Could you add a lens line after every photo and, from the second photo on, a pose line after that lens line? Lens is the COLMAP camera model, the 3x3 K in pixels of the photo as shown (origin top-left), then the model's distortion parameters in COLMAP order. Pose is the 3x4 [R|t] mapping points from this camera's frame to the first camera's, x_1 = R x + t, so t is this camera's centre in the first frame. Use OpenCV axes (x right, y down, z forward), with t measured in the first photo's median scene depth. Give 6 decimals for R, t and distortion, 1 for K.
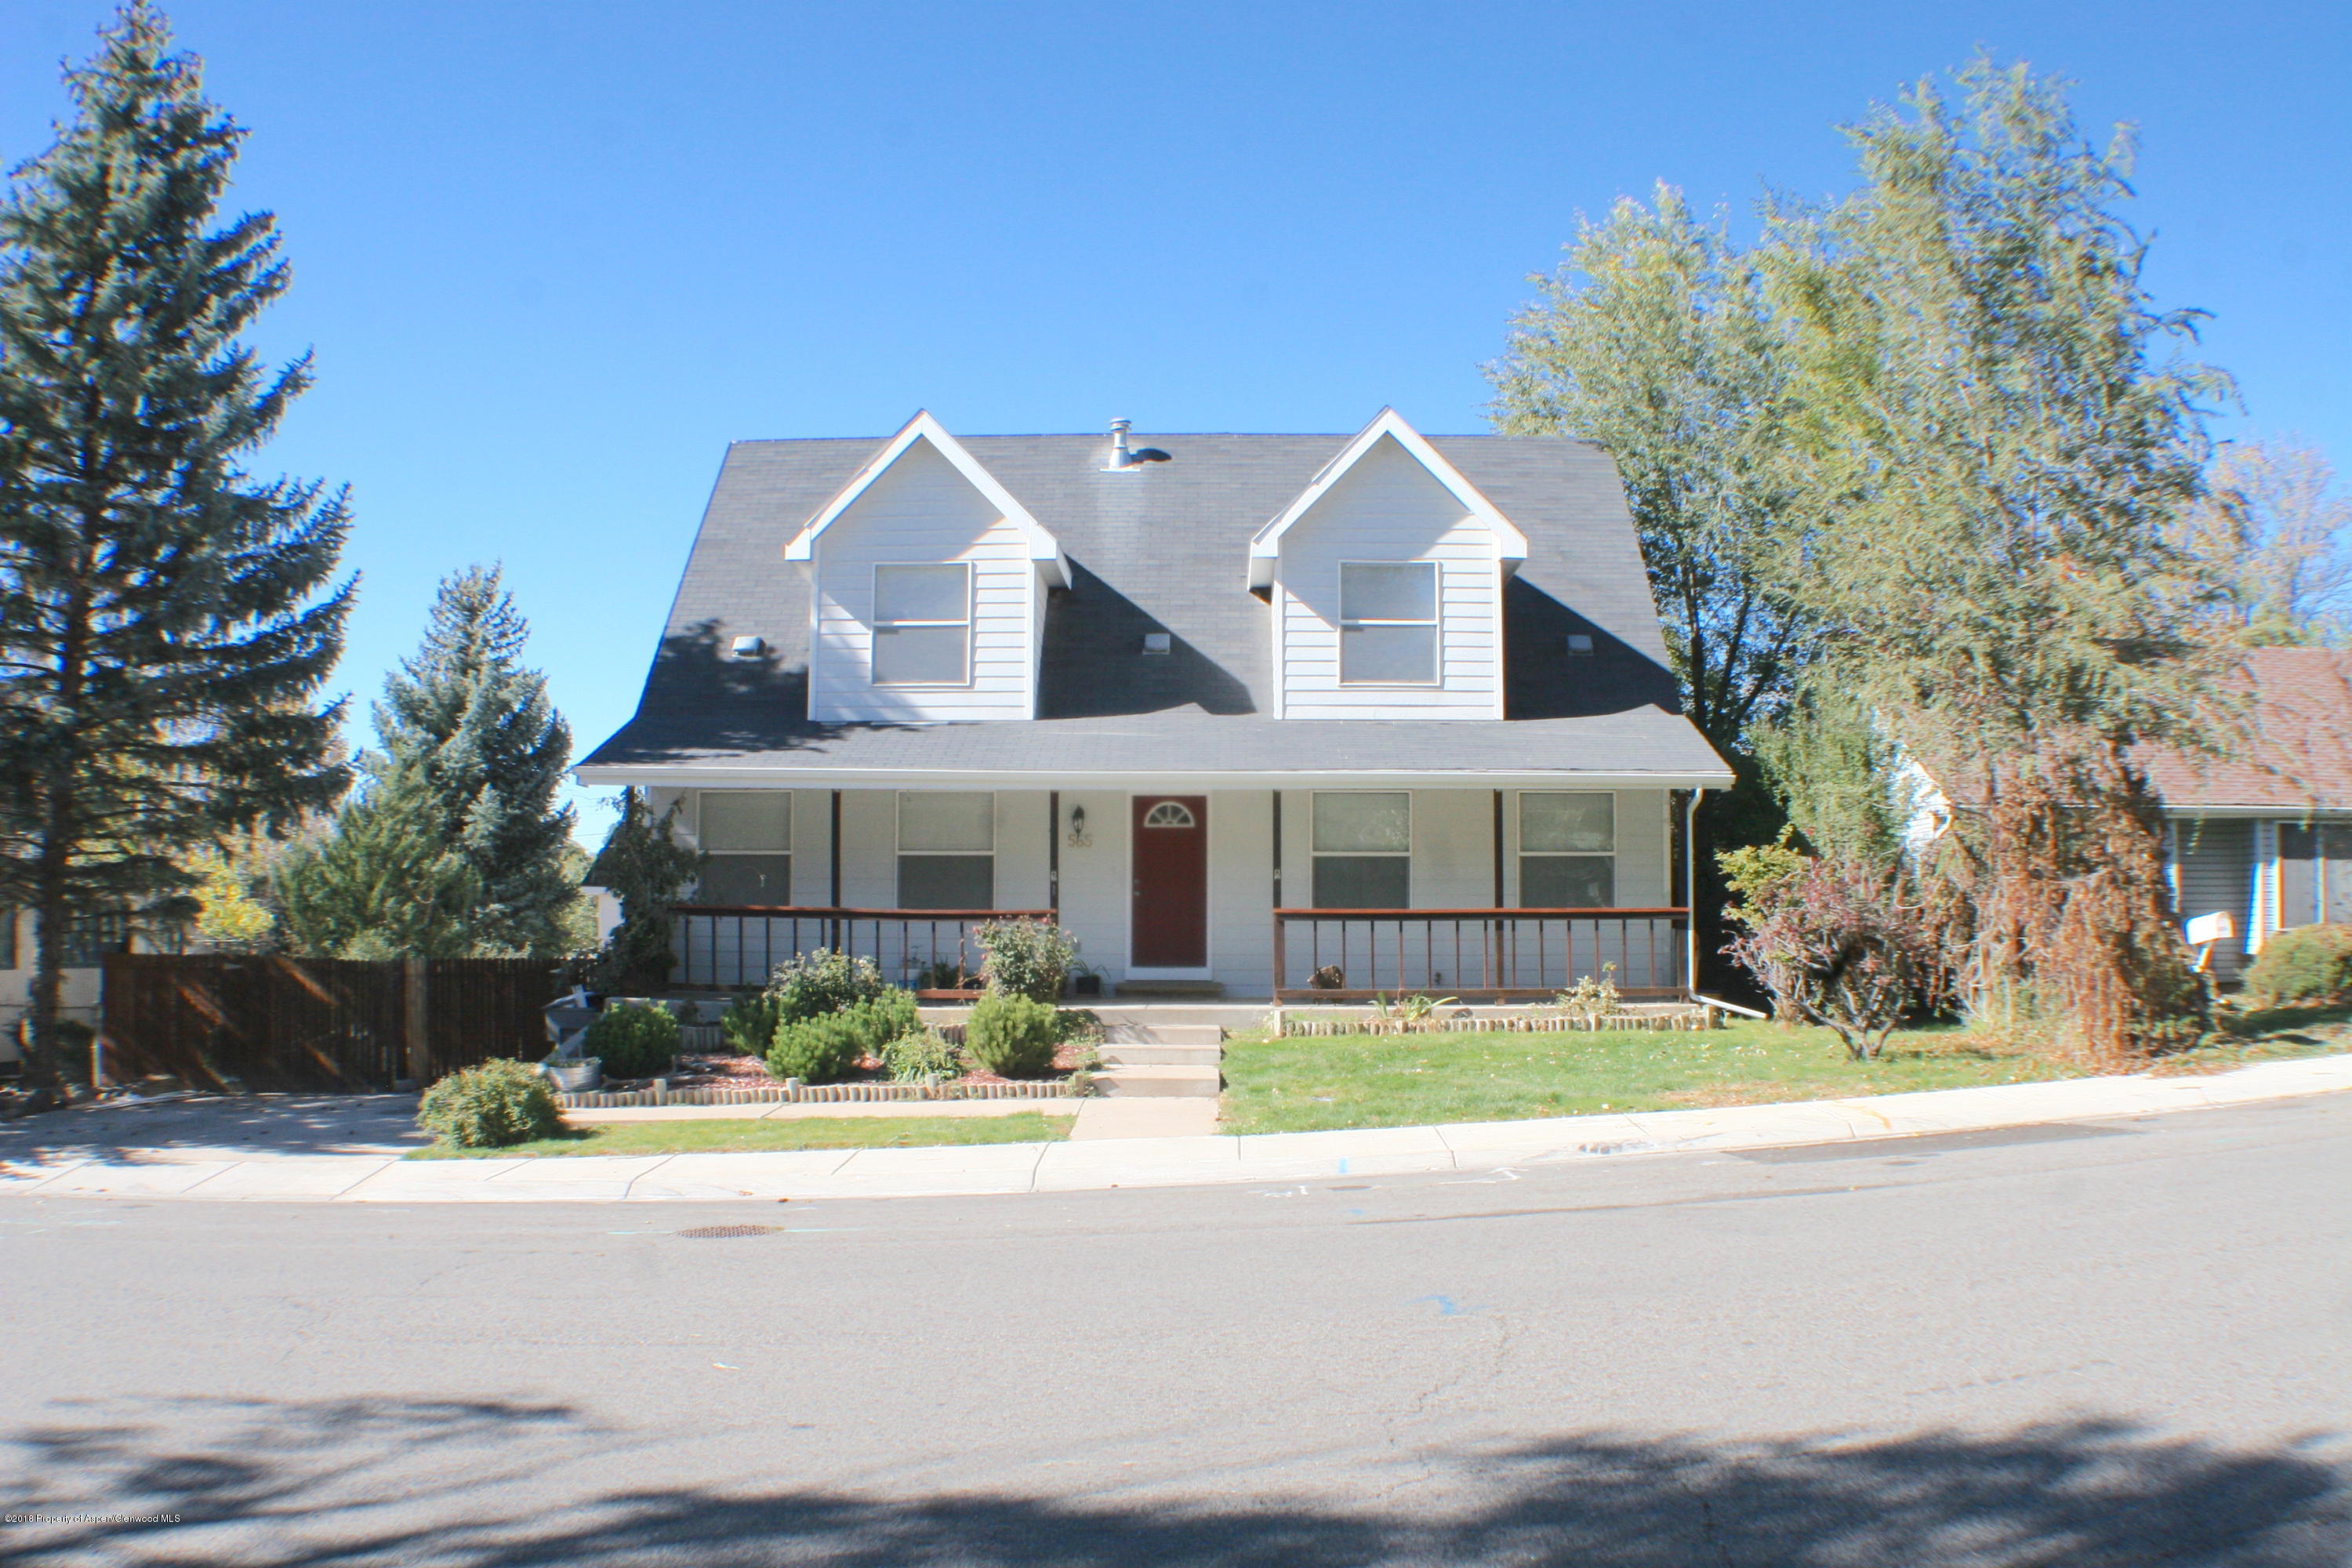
lens RADIAL K [[2128.0, 0, 1189.0], [0, 2128.0, 873.5], [0, 0, 1]] dist [-0.353180, 0.116424]
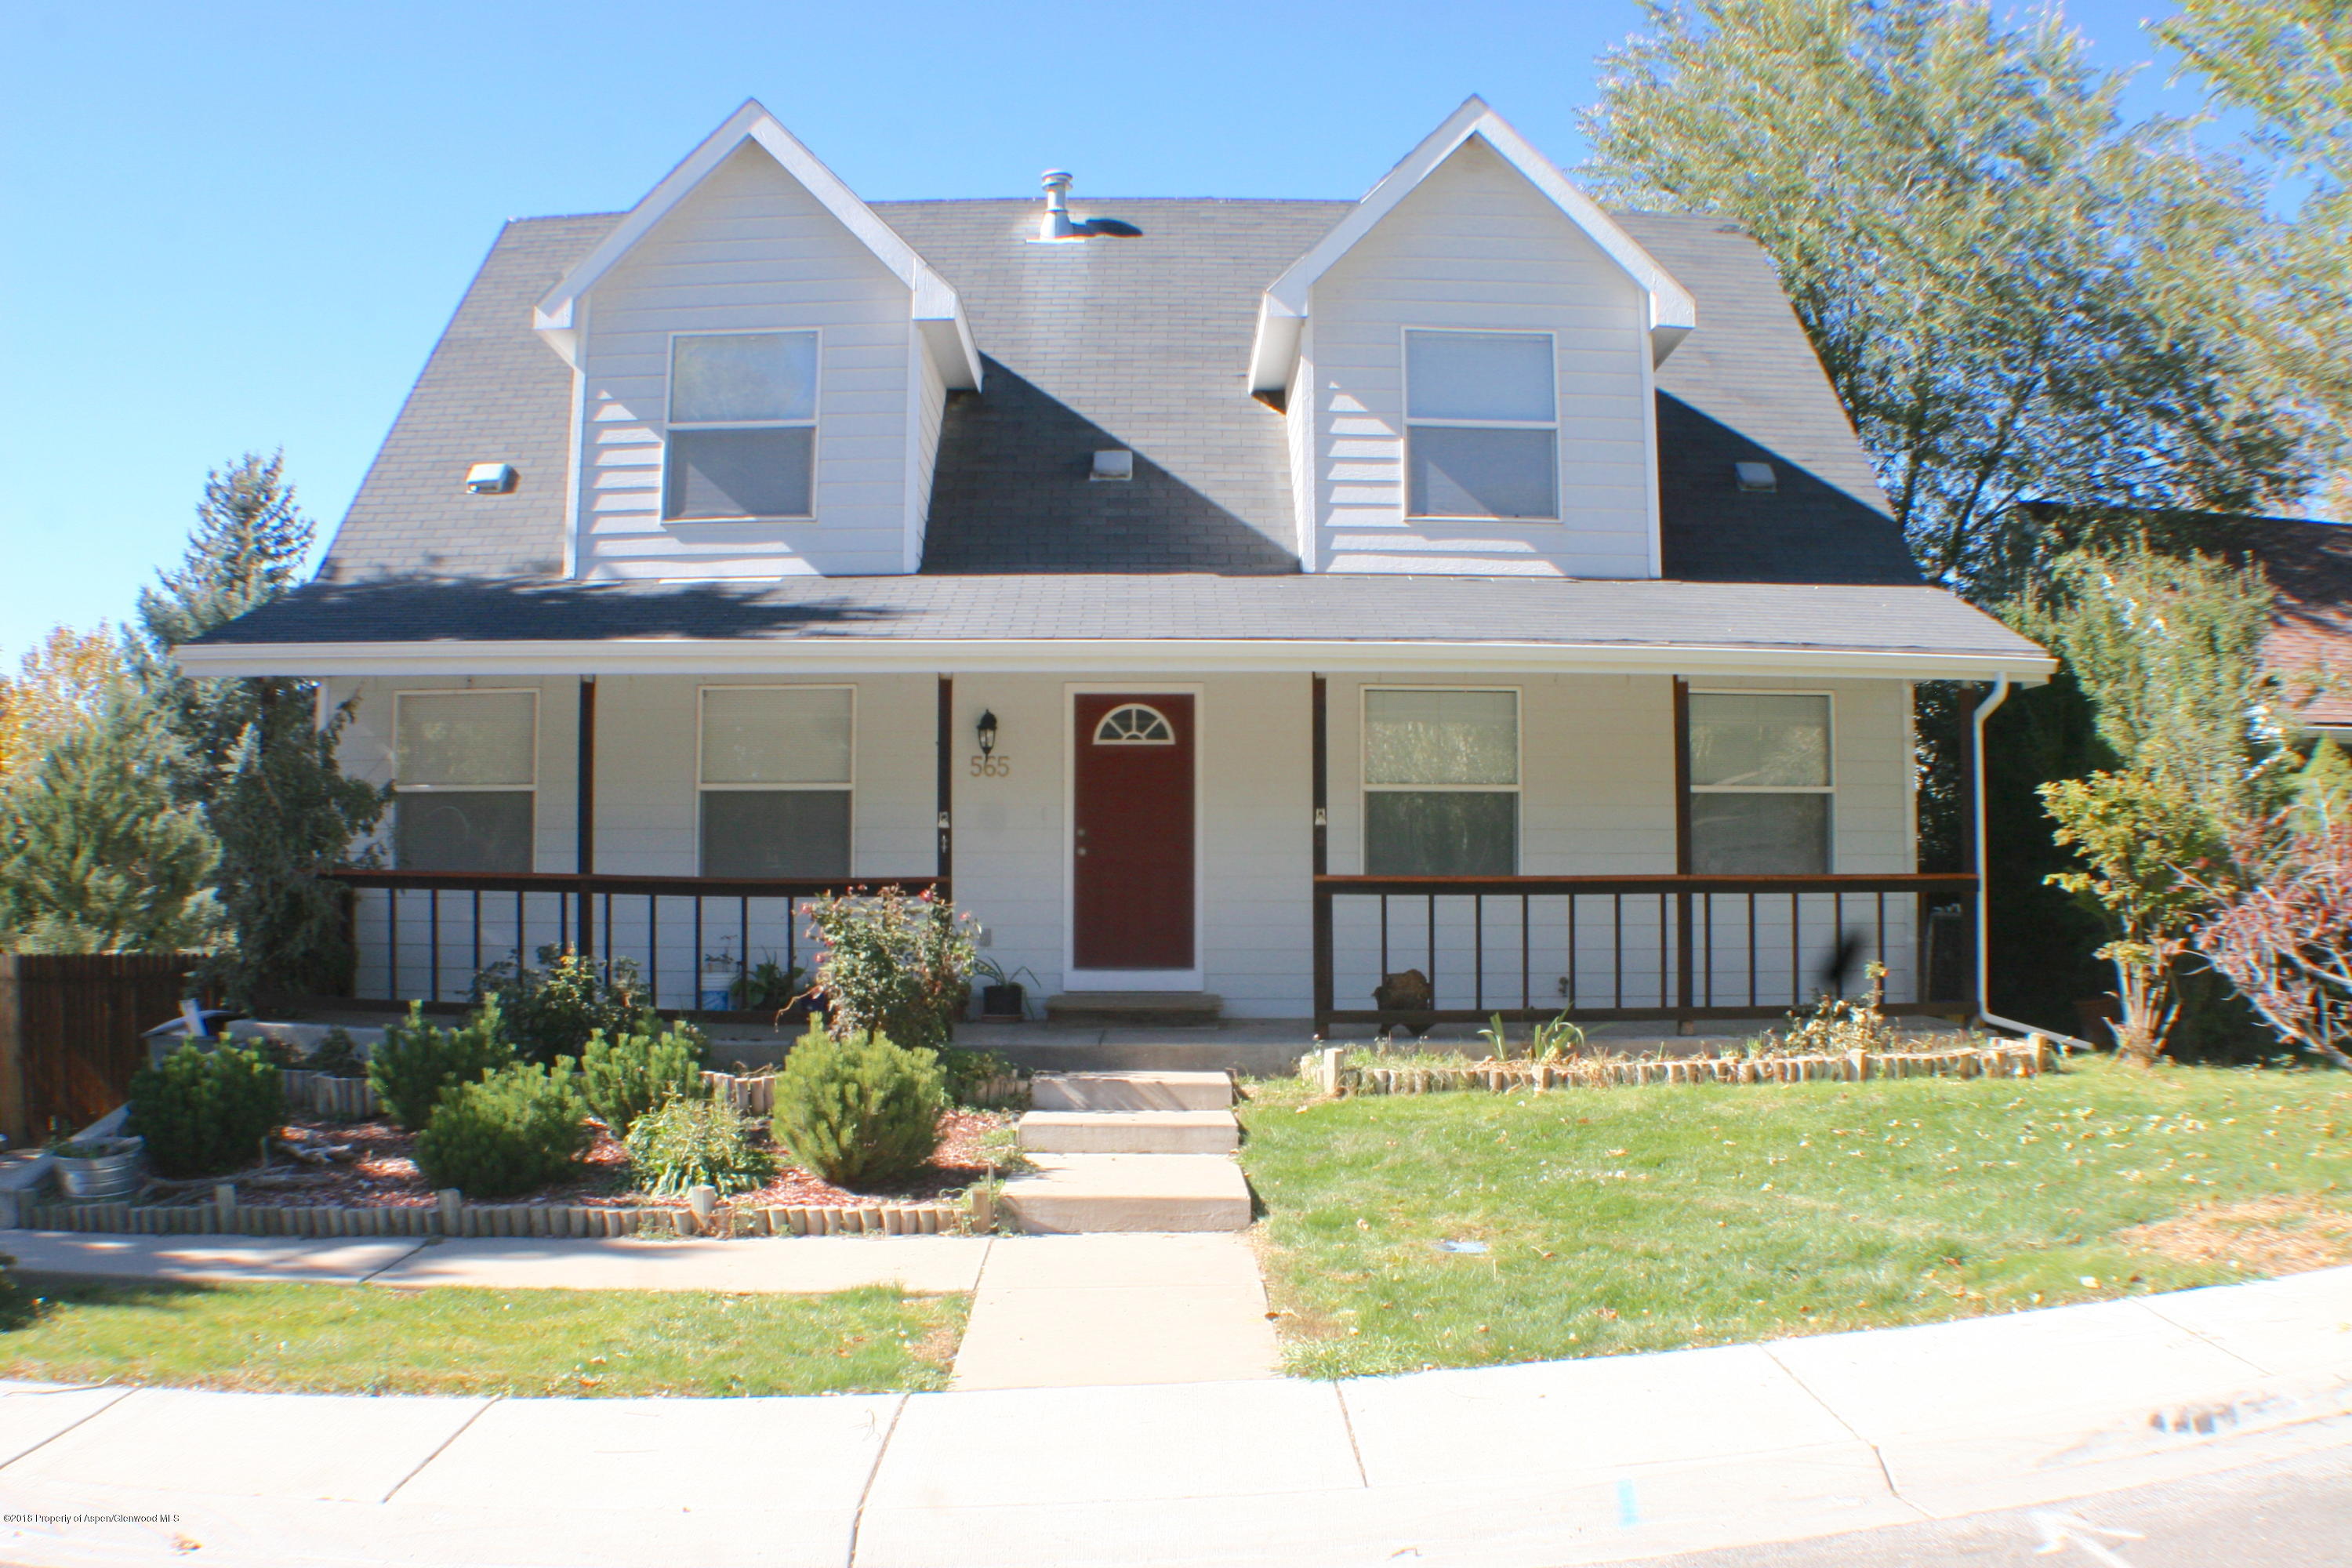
lens RADIAL K [[2128.0, 0, 1189.0], [0, 2128.0, 873.5], [0, 0, 1]] dist [-0.353180, 0.116424]
pose [[0.999394, -0.000463, 0.034807, -0.015488], [0.000068, 0.999936, 0.011336, 0.009235], [-0.034810, -0.011327, 0.999330, 0.397747]]
